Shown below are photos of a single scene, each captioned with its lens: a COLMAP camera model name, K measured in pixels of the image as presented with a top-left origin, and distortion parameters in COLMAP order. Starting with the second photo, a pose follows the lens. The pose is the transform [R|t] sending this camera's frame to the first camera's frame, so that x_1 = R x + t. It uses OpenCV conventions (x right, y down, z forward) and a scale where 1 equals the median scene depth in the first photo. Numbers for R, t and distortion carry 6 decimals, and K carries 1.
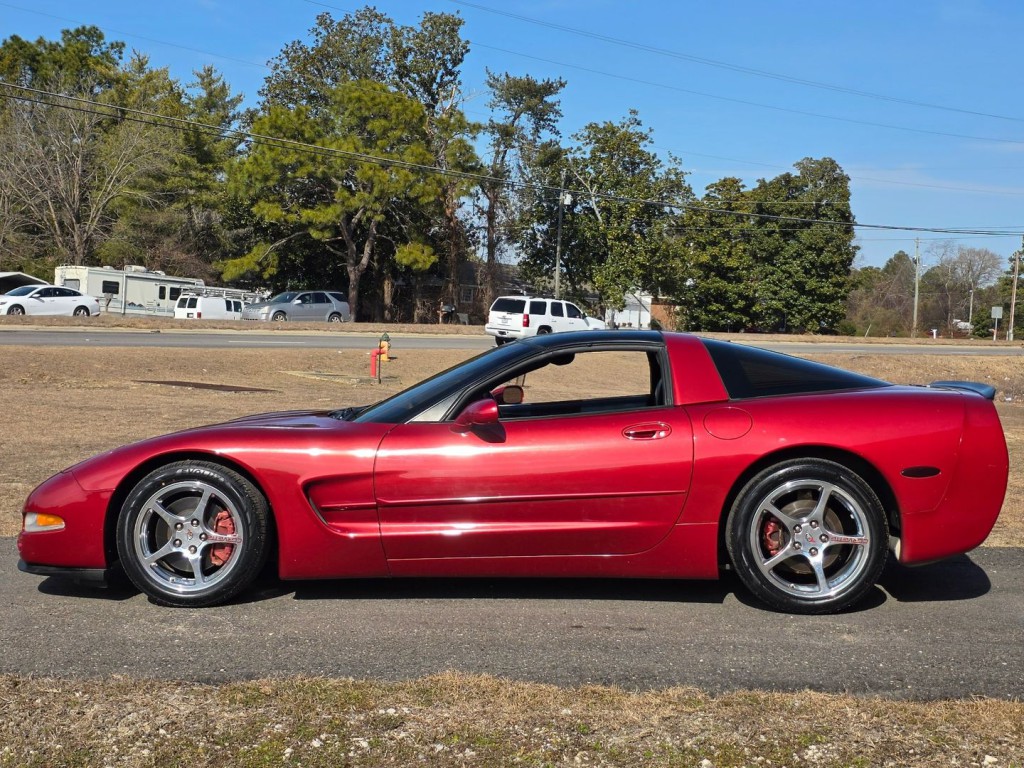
lens RADIAL K [[1572.2, 0, 512.0], [0, 1572.2, 384.0], [0, 0, 1]] dist [0.044438, 0.015086]
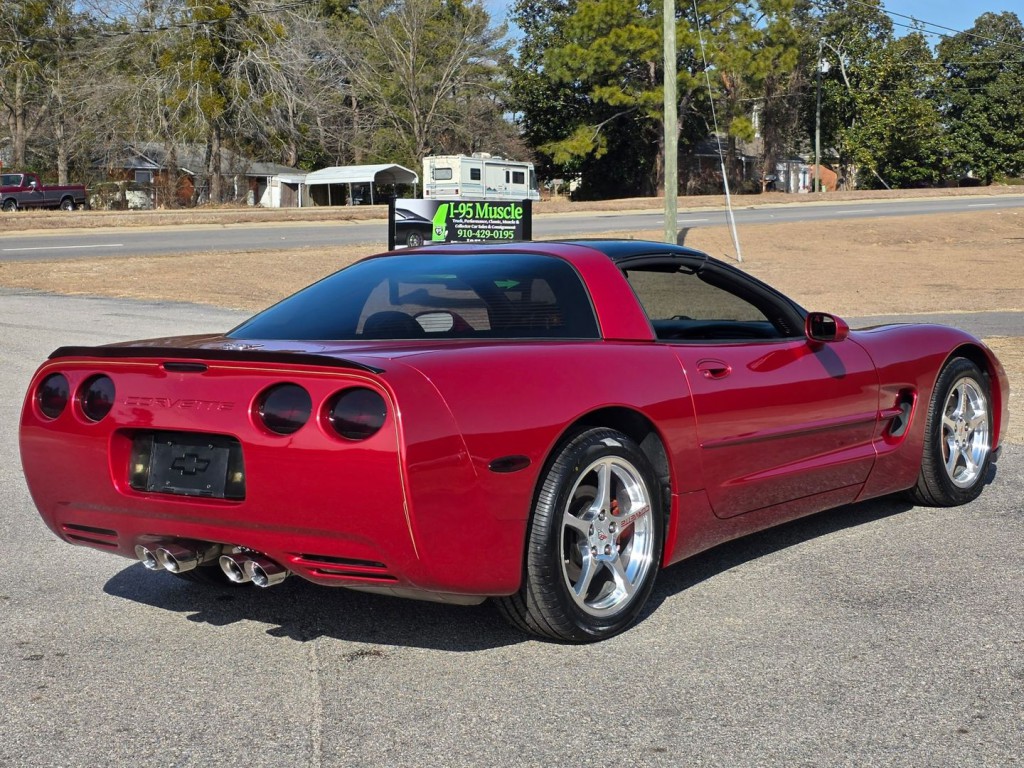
lens RADIAL K [[1784.9, 0, 525.3], [0, 1784.9, 383.4], [0, 0, 1]] dist [0.222241, -0.877163]
pose [[0.990911, -0.063202, 0.118748, -0.271256], [0.054769, 0.995828, 0.072986, -0.005056], [-0.122866, -0.065819, 0.990238, -0.152213]]
